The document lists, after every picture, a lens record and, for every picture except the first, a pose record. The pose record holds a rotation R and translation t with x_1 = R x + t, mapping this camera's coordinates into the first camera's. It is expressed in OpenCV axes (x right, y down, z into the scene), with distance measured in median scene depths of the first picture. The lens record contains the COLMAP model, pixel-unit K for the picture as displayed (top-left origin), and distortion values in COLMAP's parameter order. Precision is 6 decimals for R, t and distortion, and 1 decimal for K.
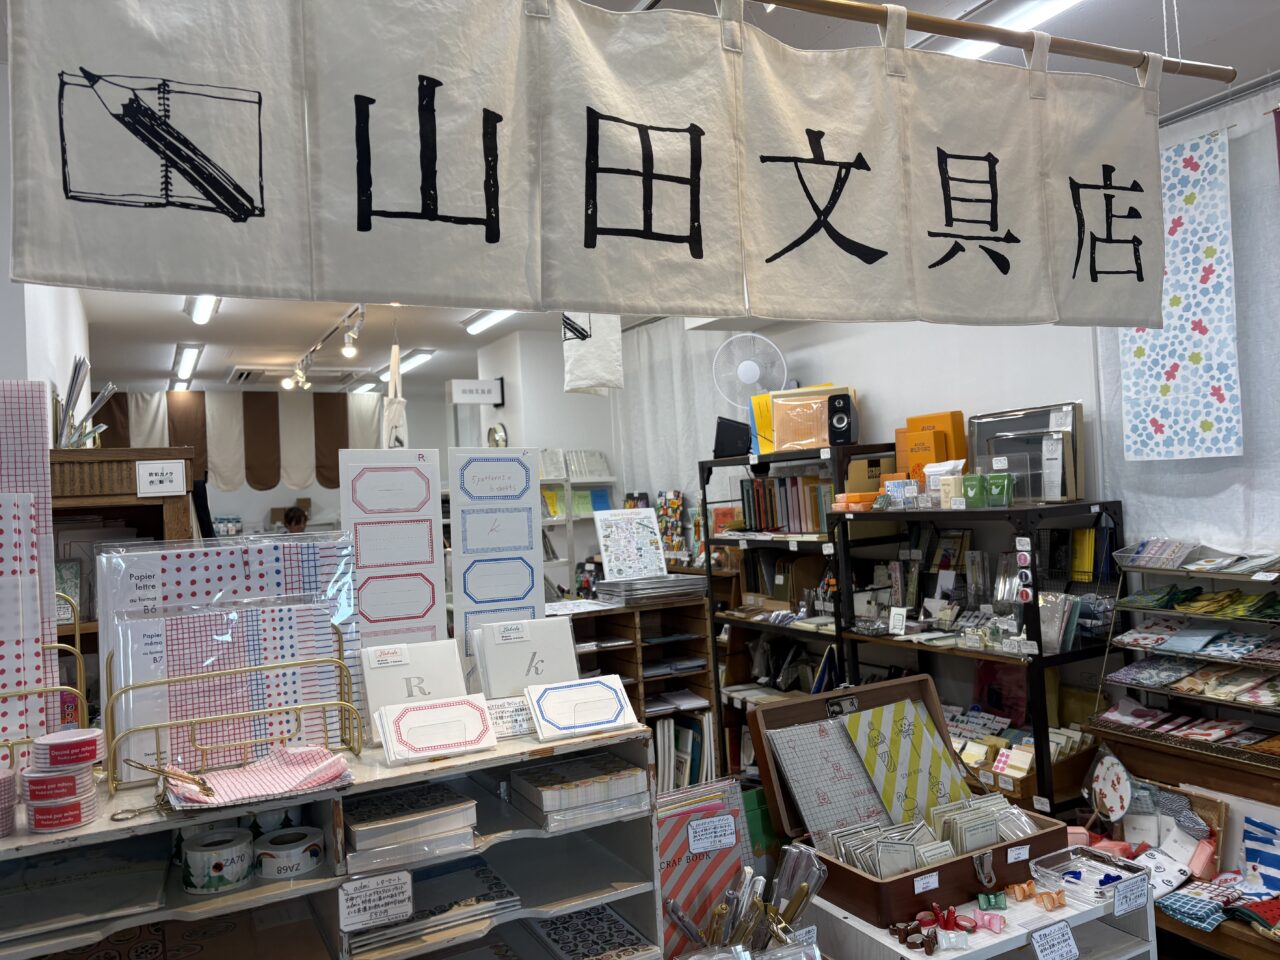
lens RADIAL K [[977.4, 0, 640.0], [0, 977.4, 480.0], [0, 0, 1]] dist [0.052827, -0.056823]
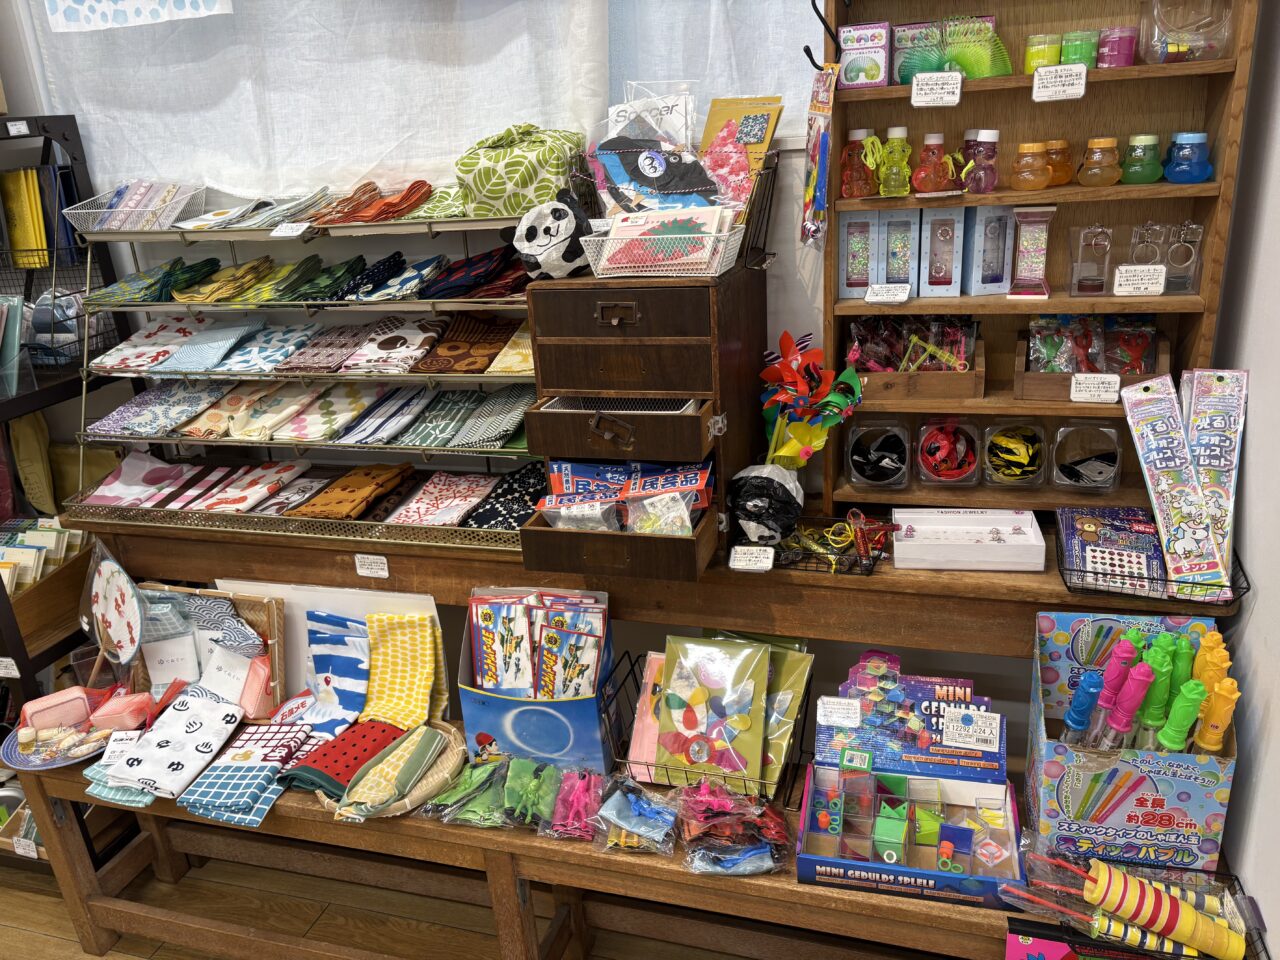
lens RADIAL K [[977.4, 0, 640.0], [0, 977.4, 480.0], [0, 0, 1]] dist [0.052827, -0.056823]
pose [[0.705044, -0.239395, 0.667535, 0.327170], [0.026137, 0.949432, 0.312884, 0.056795], [-0.708681, -0.203150, 0.675649, 0.391804]]
